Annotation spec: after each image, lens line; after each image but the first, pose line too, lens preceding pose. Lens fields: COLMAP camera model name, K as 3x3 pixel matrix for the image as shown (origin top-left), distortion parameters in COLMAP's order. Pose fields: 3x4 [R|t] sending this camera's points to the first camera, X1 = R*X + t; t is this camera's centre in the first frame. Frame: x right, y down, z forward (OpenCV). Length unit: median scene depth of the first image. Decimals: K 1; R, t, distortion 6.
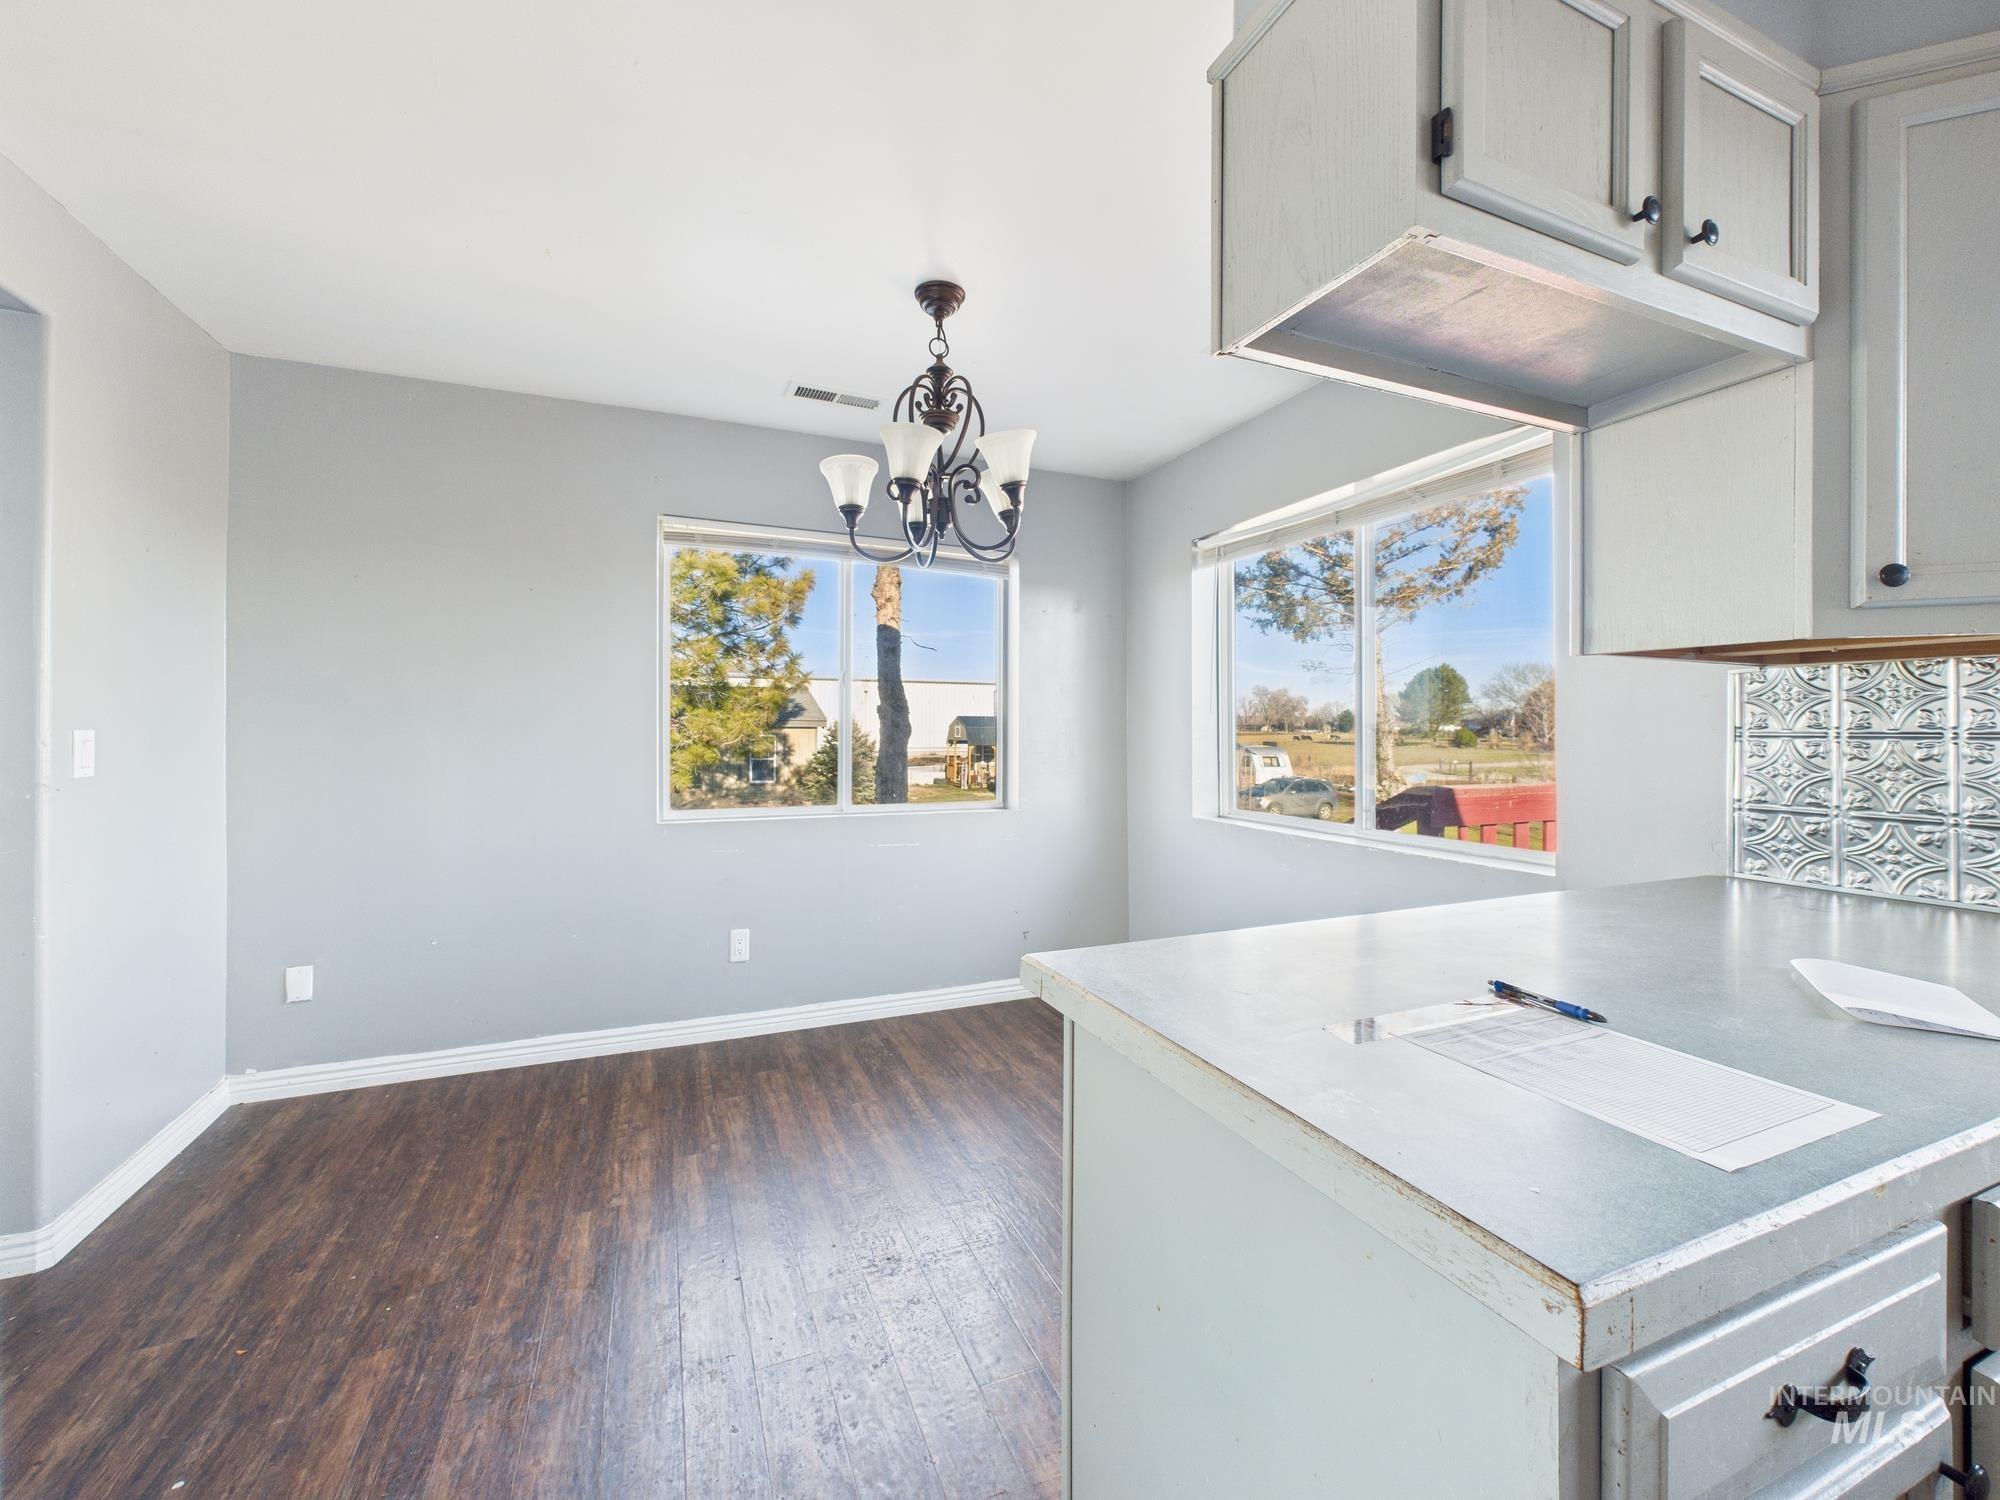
lens RADIAL K [[806.3, 0, 999.1], [0, 806.3, 727.1], [0, 0, 1]] dist [0.000990, -0.000136]
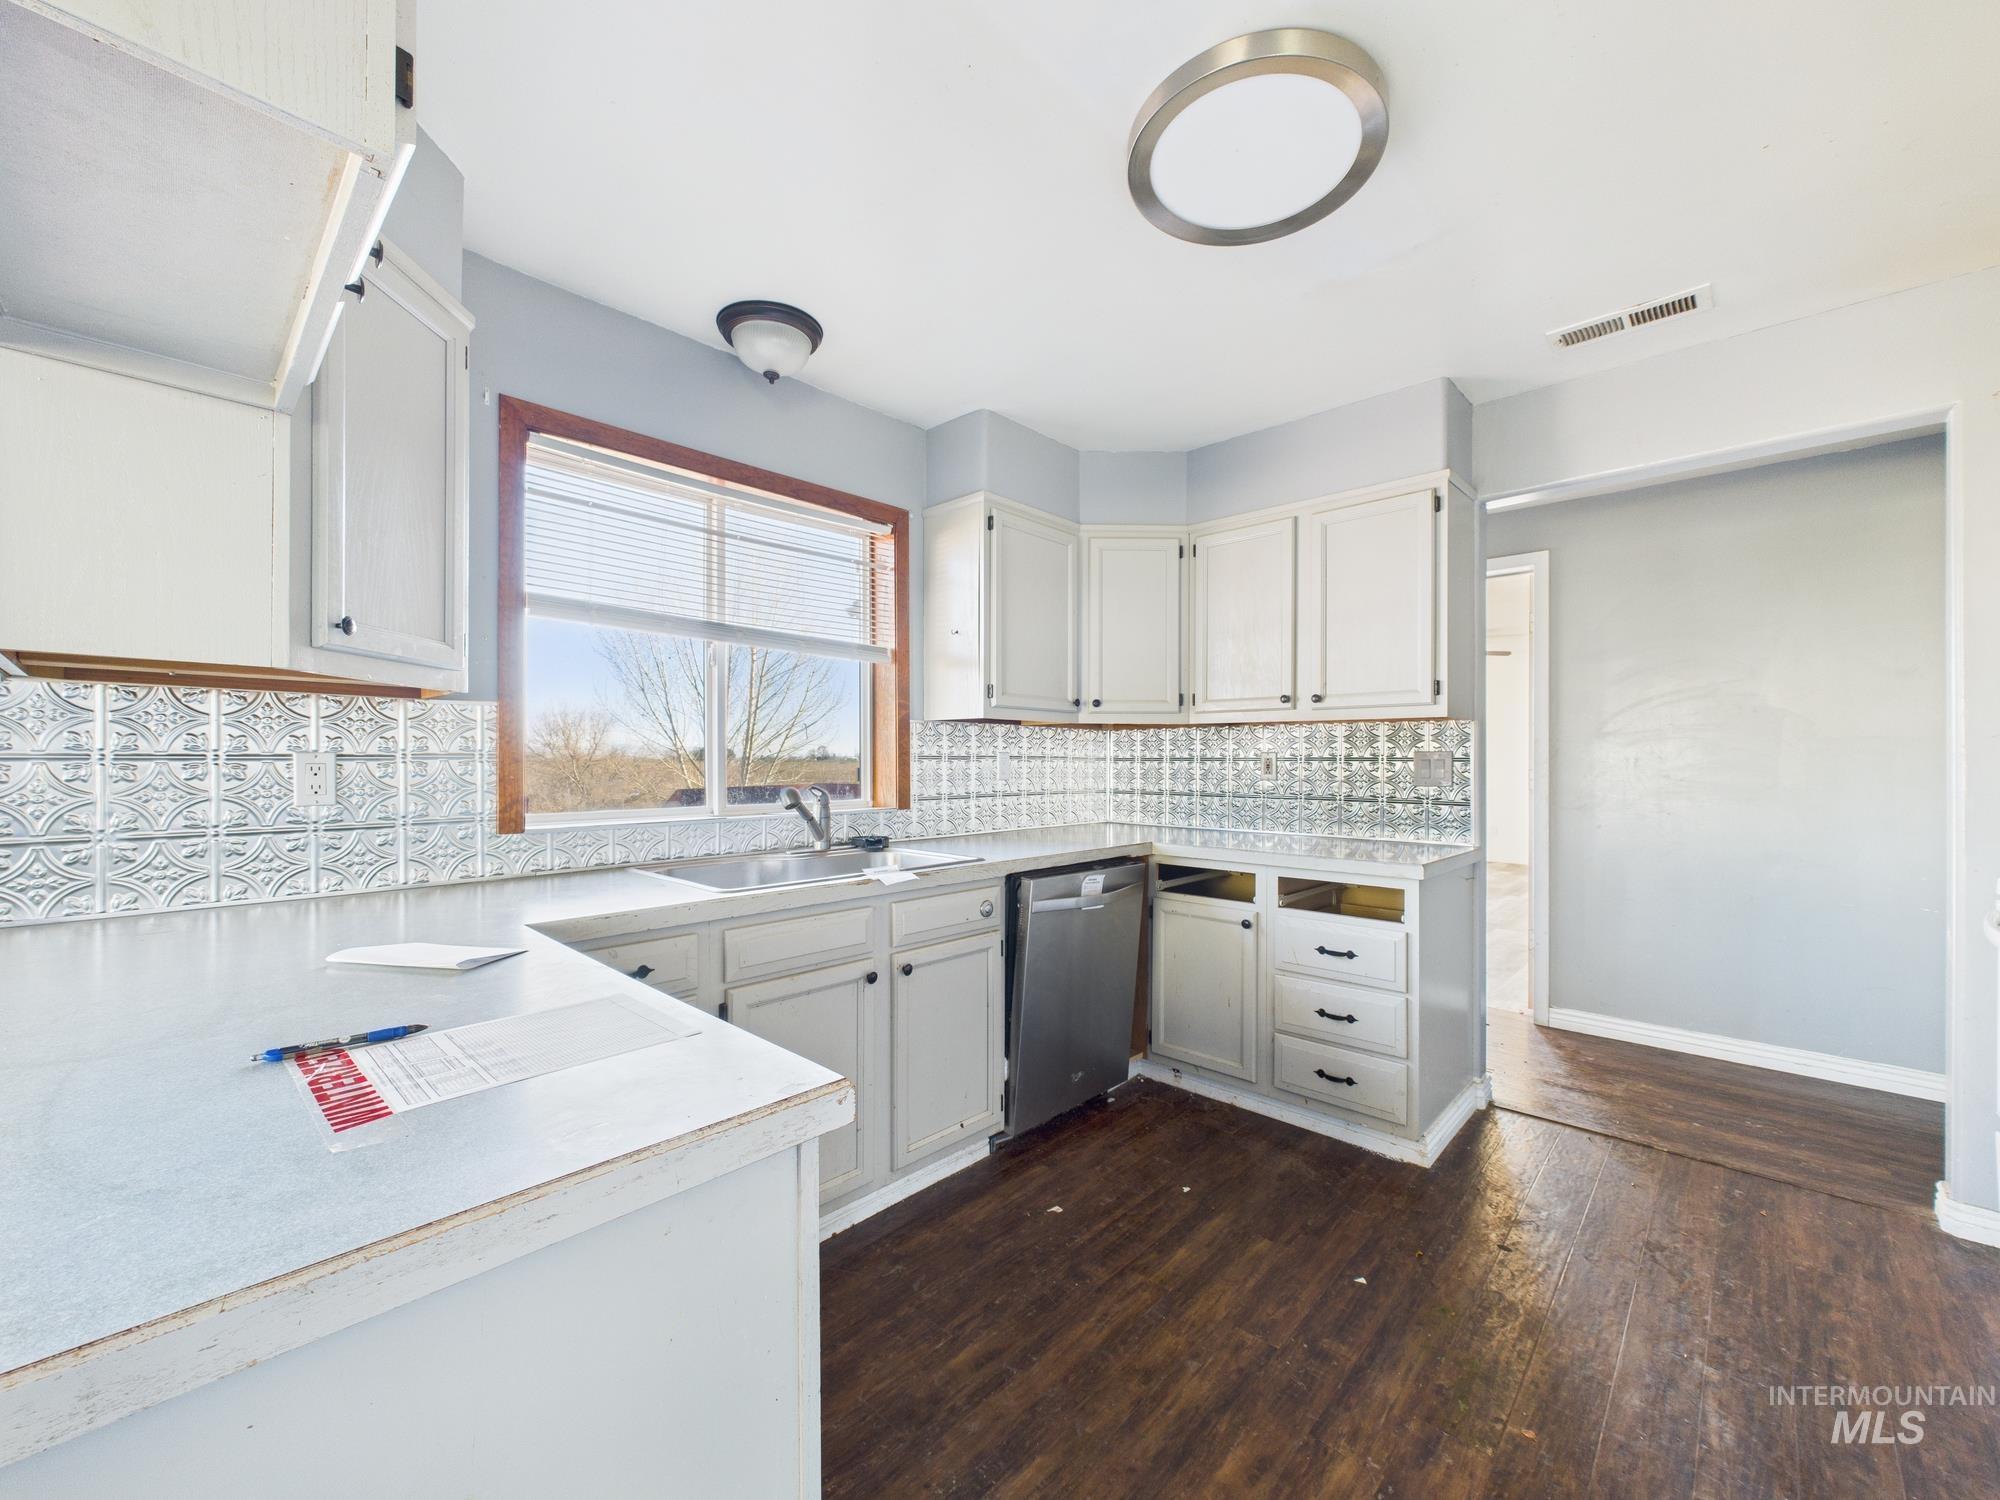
lens RADIAL K [[806.3, 0, 1001.4], [0, 806.3, 759.6], [0, 0, 1]] dist [0.000990, -0.000136]
pose [[-0.400712, -0.004806, 0.916191, -0.163978], [-0.007078, 0.999973, 0.002150, 0.001995], [-0.916177, -0.005623, -0.400735, 0.233162]]
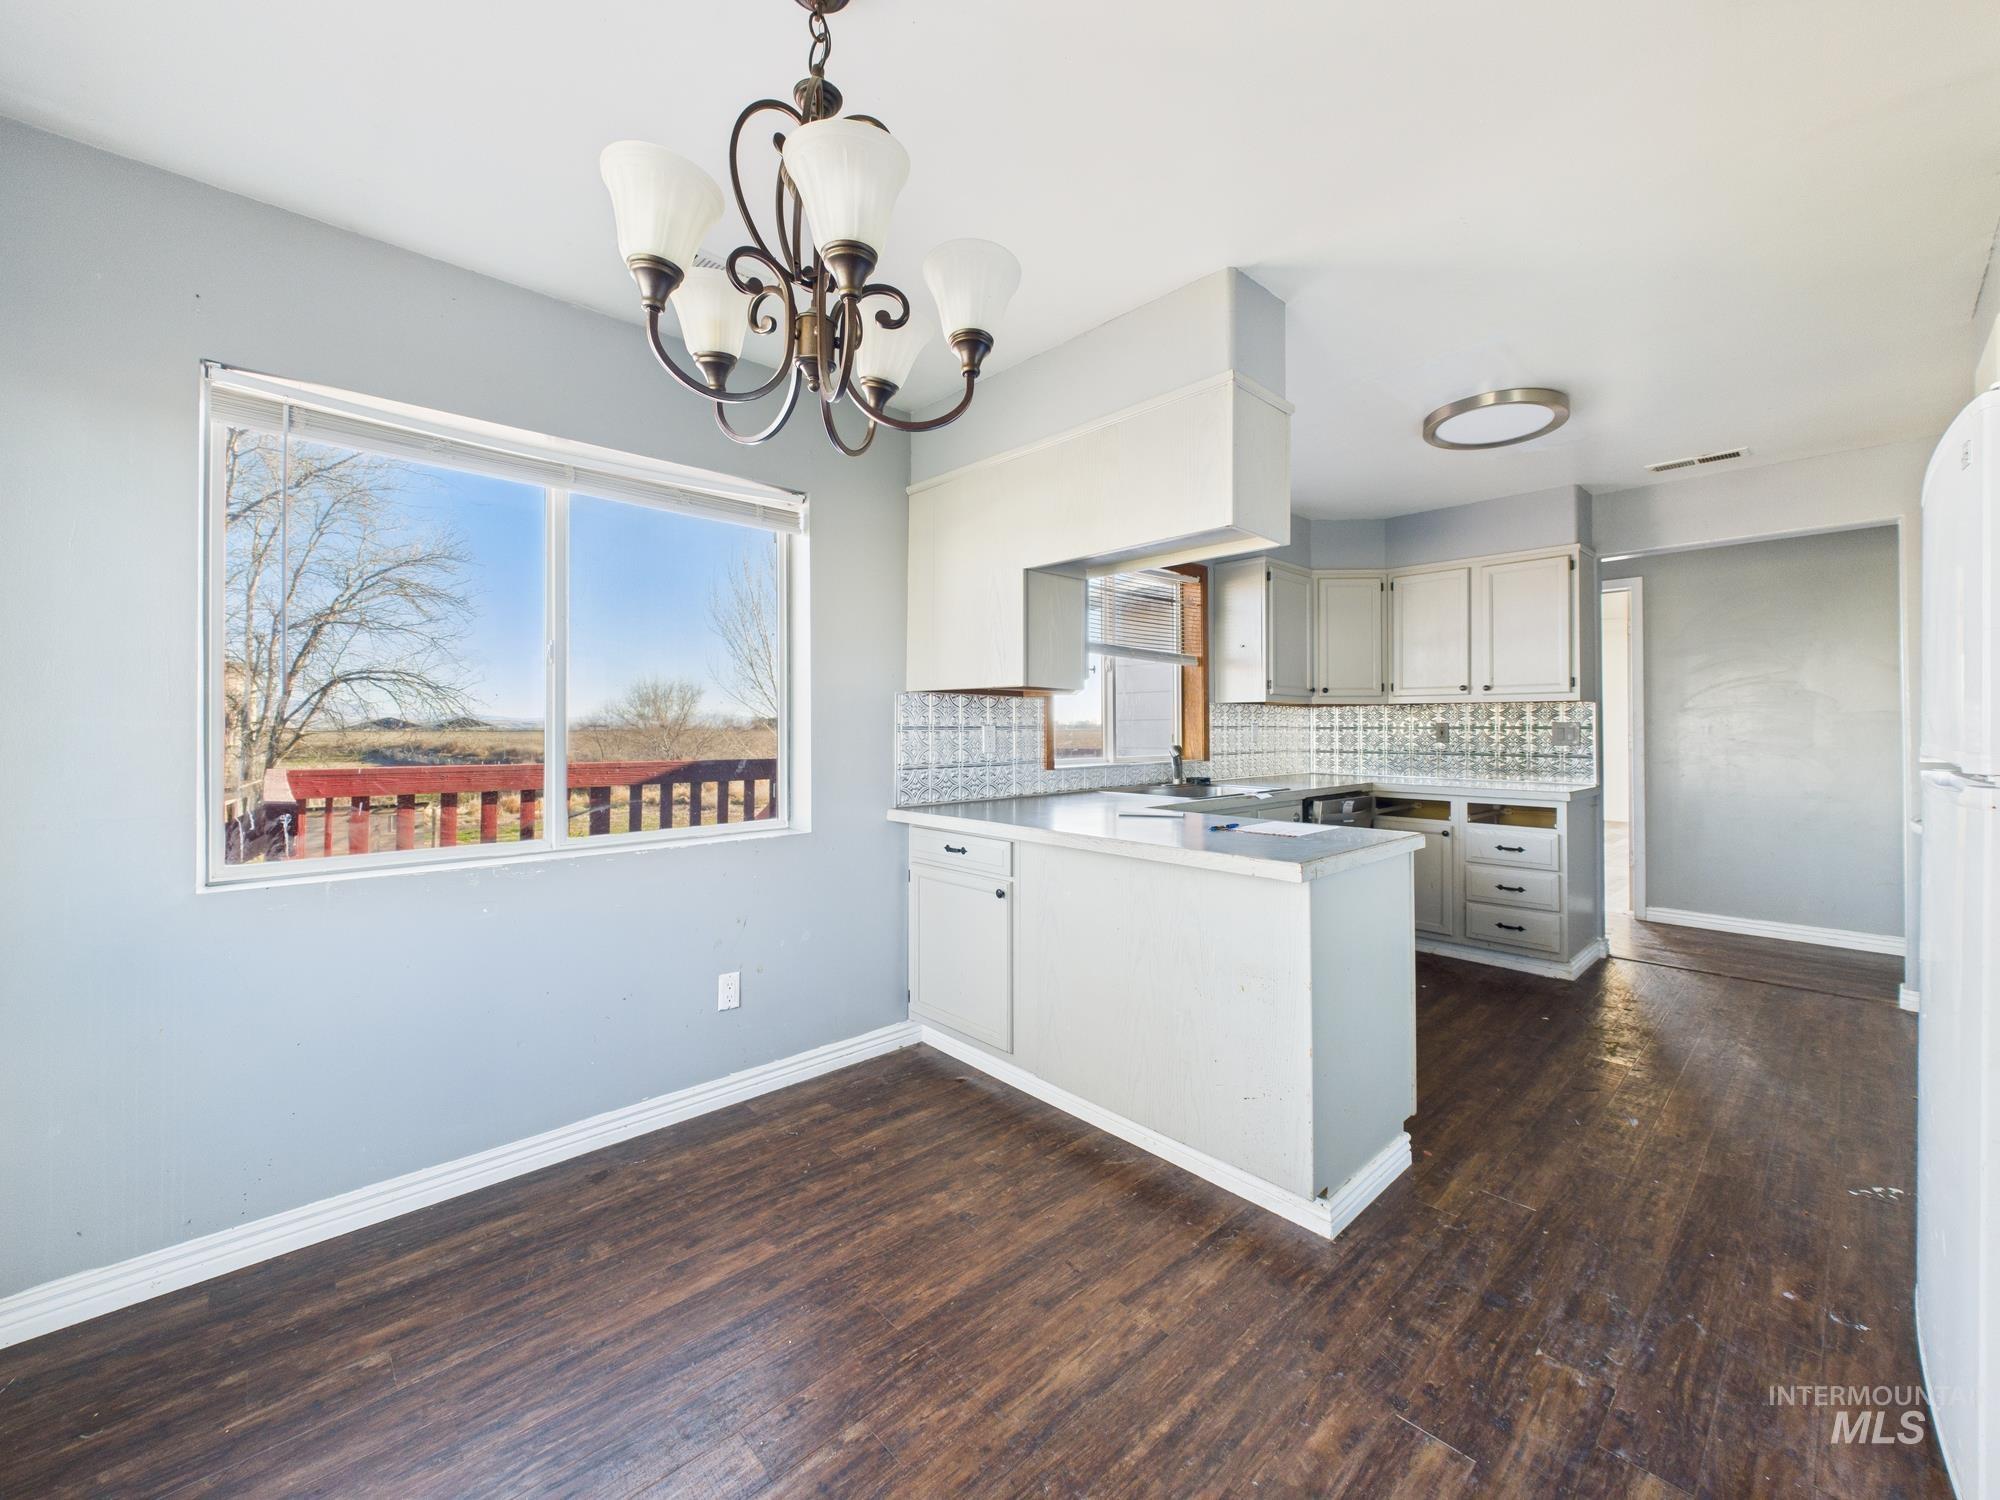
lens RADIAL K [[806.3, 0, 1001.3], [0, 806.3, 720.5], [0, 0, 1]] dist [0.000990, -0.000136]
pose [[-0.341204, 0.005533, 0.939973, -0.544683], [-0.004538, 0.999961, -0.007533, 0.003024], [-0.939978, -0.006836, -0.341165, 0.892733]]
